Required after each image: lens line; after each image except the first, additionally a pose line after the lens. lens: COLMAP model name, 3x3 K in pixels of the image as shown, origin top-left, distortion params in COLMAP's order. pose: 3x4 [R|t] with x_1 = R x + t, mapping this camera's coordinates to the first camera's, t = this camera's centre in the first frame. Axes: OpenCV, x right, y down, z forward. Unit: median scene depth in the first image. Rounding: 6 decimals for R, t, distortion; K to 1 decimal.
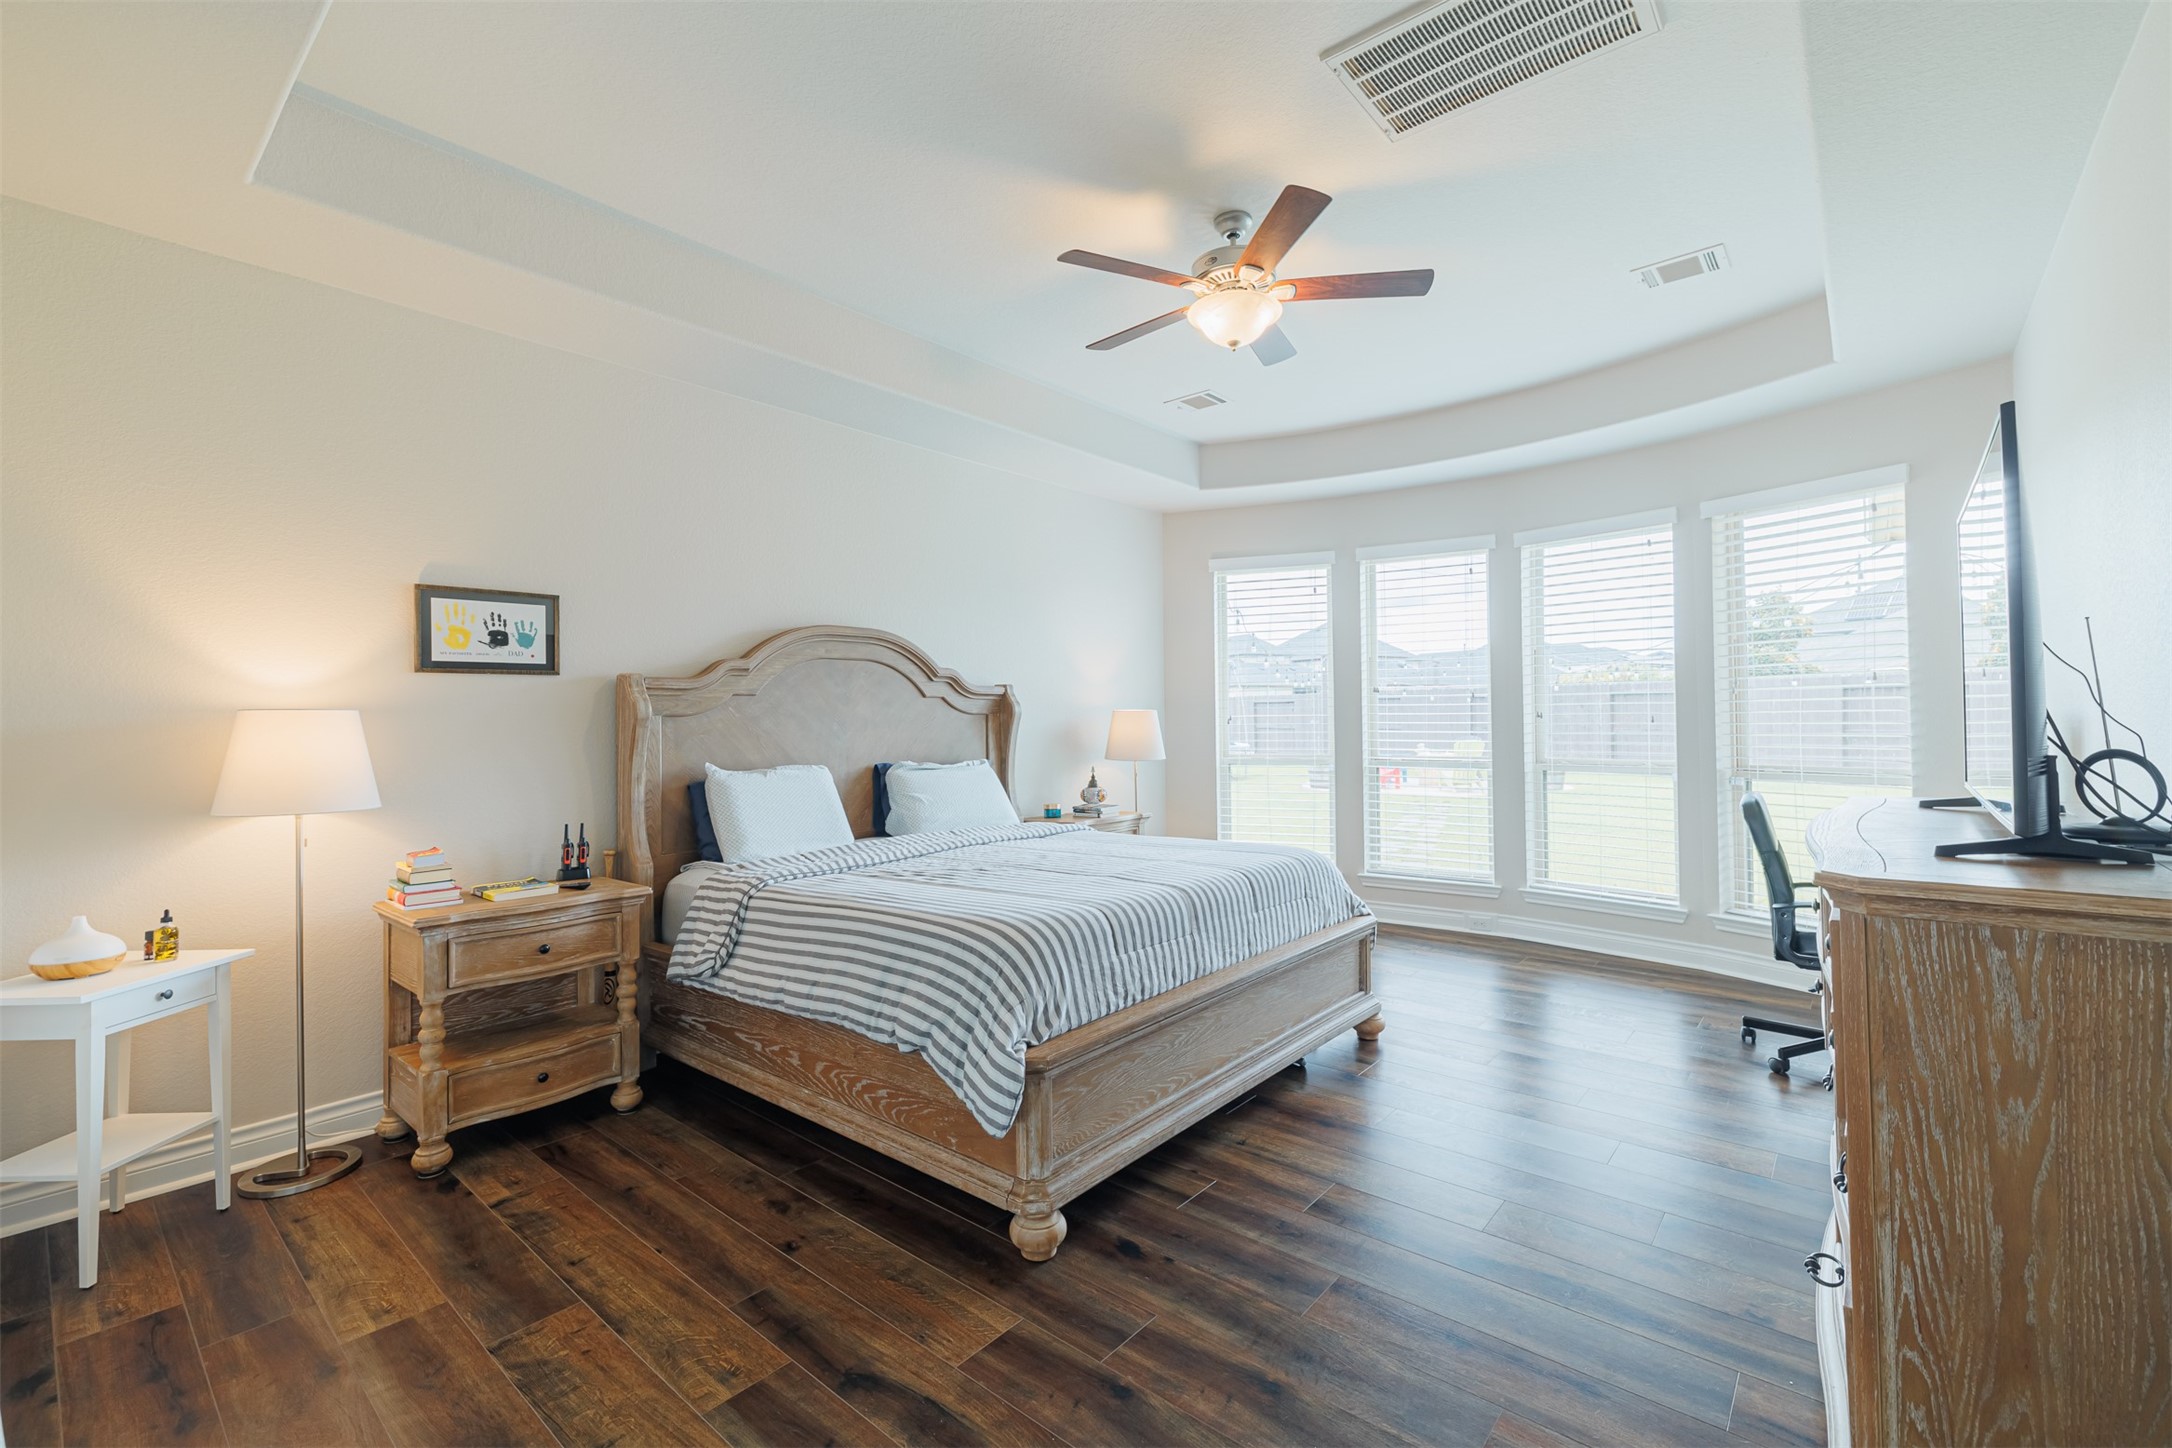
lens RADIAL K [[926.2, 0, 1075.9], [0, 926.2, 707.8], [0, 0, 1]] dist [-0.000191, 0.000600]
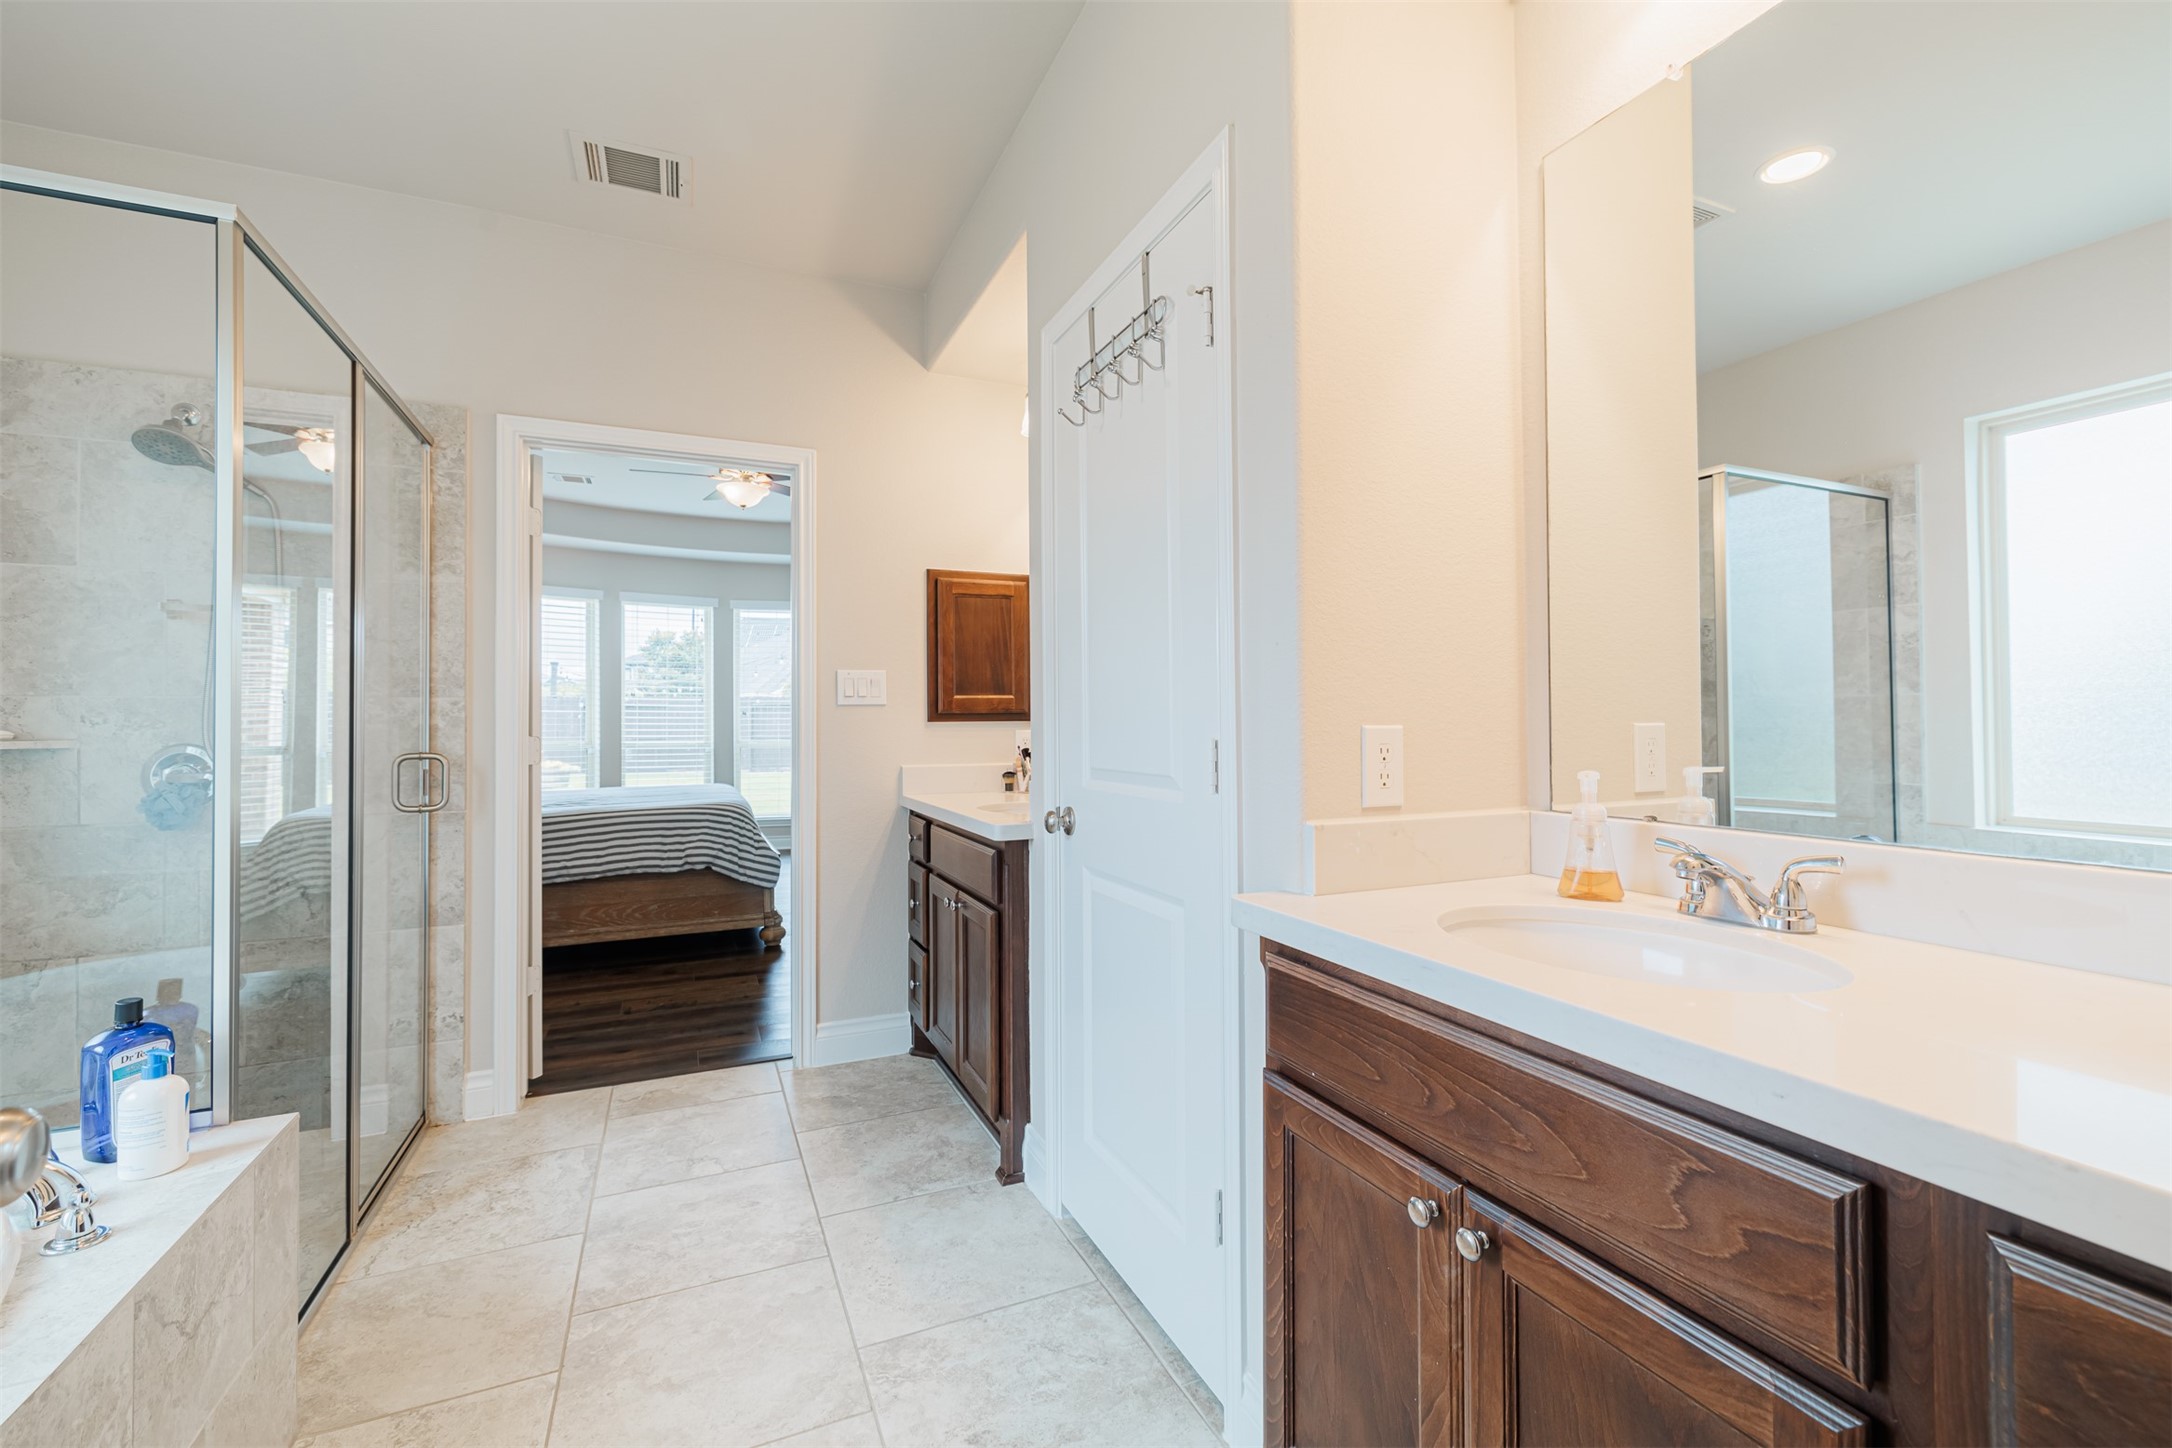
lens RADIAL K [[926.2, 0, 1075.9], [0, 926.2, 707.8], [0, 0, 1]] dist [-0.000191, 0.000600]
pose [[0.444482, 0.022396, 0.895508, -1.339255], [-0.006463, 0.999742, -0.021794, 0.059603], [-0.895764, 0.003899, 0.444512, -0.484718]]
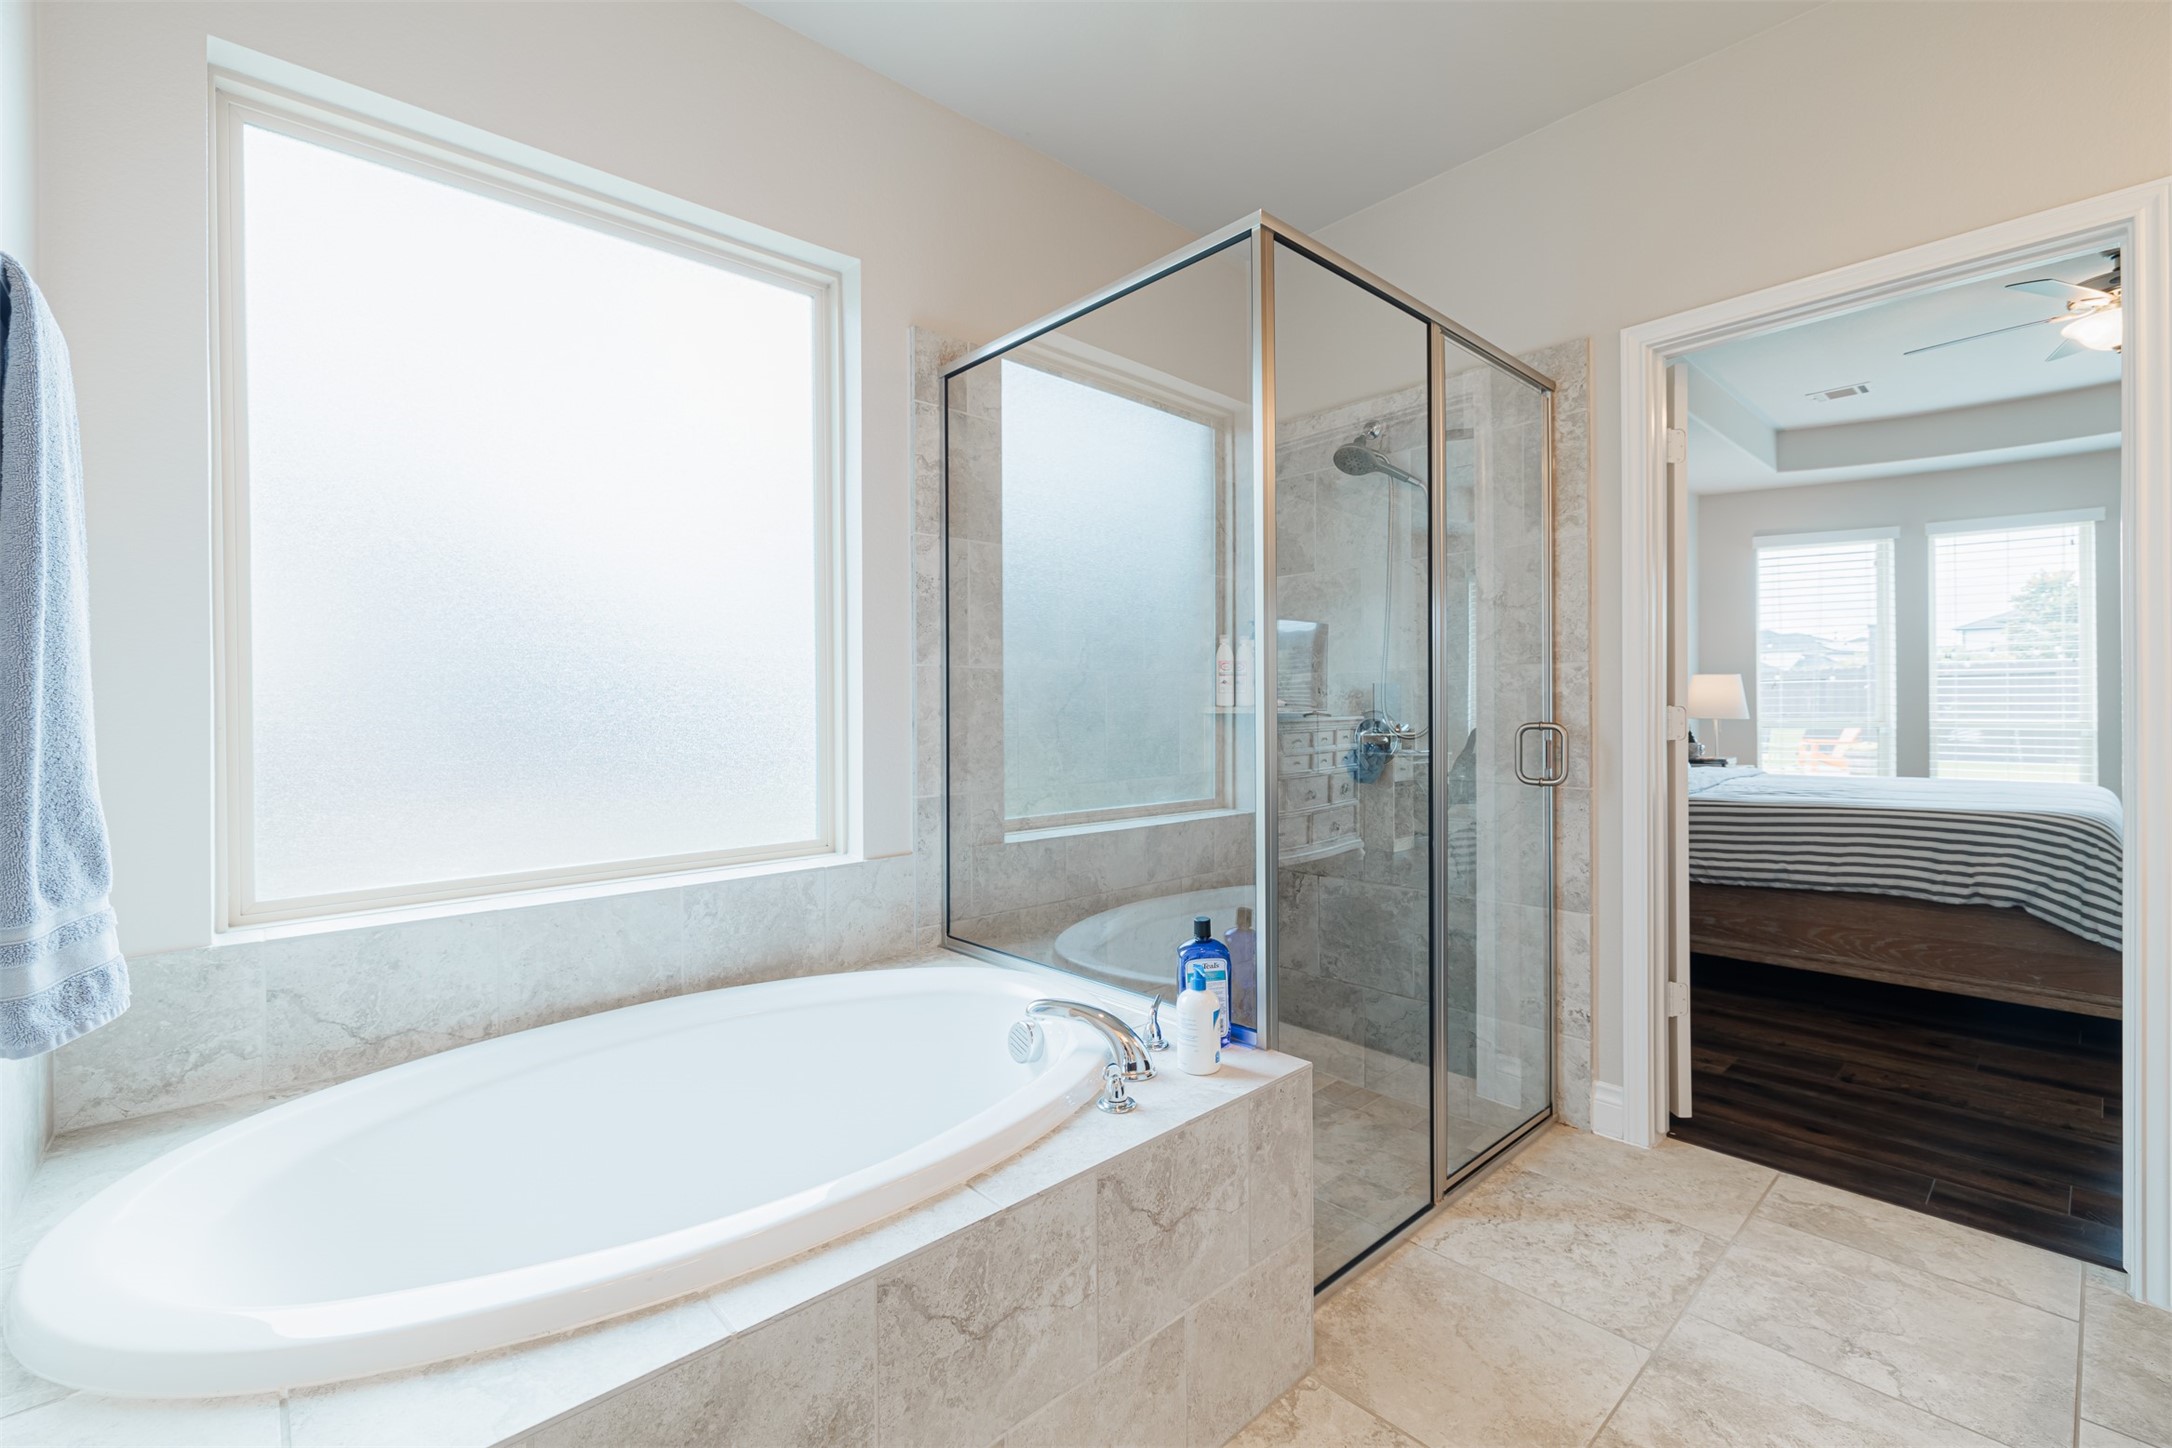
lens RADIAL K [[926.2, 0, 1075.9], [0, 926.2, 707.8], [0, 0, 1]] dist [-0.000191, 0.000600]
pose [[0.990517, 0.005318, -0.137289, -1.106186], [-0.003887, 0.999935, 0.010687, 0.067745], [0.137337, -0.010052, 0.990473, -0.404528]]
